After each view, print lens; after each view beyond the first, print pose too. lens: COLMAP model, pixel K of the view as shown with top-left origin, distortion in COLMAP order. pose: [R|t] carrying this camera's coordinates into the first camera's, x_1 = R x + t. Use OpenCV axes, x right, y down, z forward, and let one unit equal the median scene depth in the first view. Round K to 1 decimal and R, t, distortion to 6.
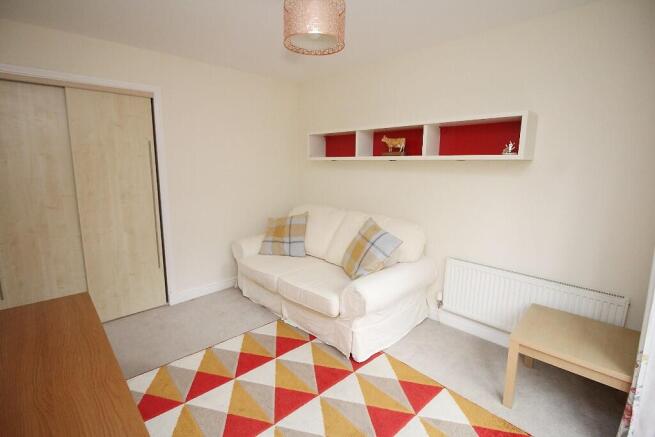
lens RADIAL K [[305.5, 0, 316.5], [0, 305.5, 212.4], [0, 0, 1]] dist [-0.021240, -0.000022]
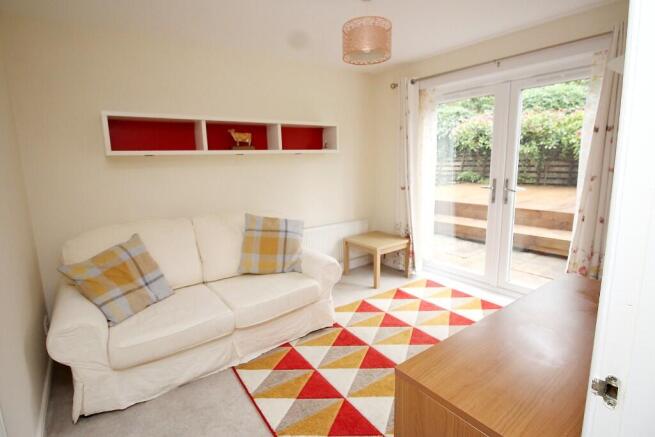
lens RADIAL K [[332.6, 0, 324.7], [0, 332.6, 210.3], [0, 0, 1]] dist [-0.026838, -0.000052]
pose [[0.109494, -0.163466, 0.980454, -0.860190], [0.175275, 0.974103, 0.142833, -0.104142], [-0.978412, 0.156210, 0.135311, 0.640673]]
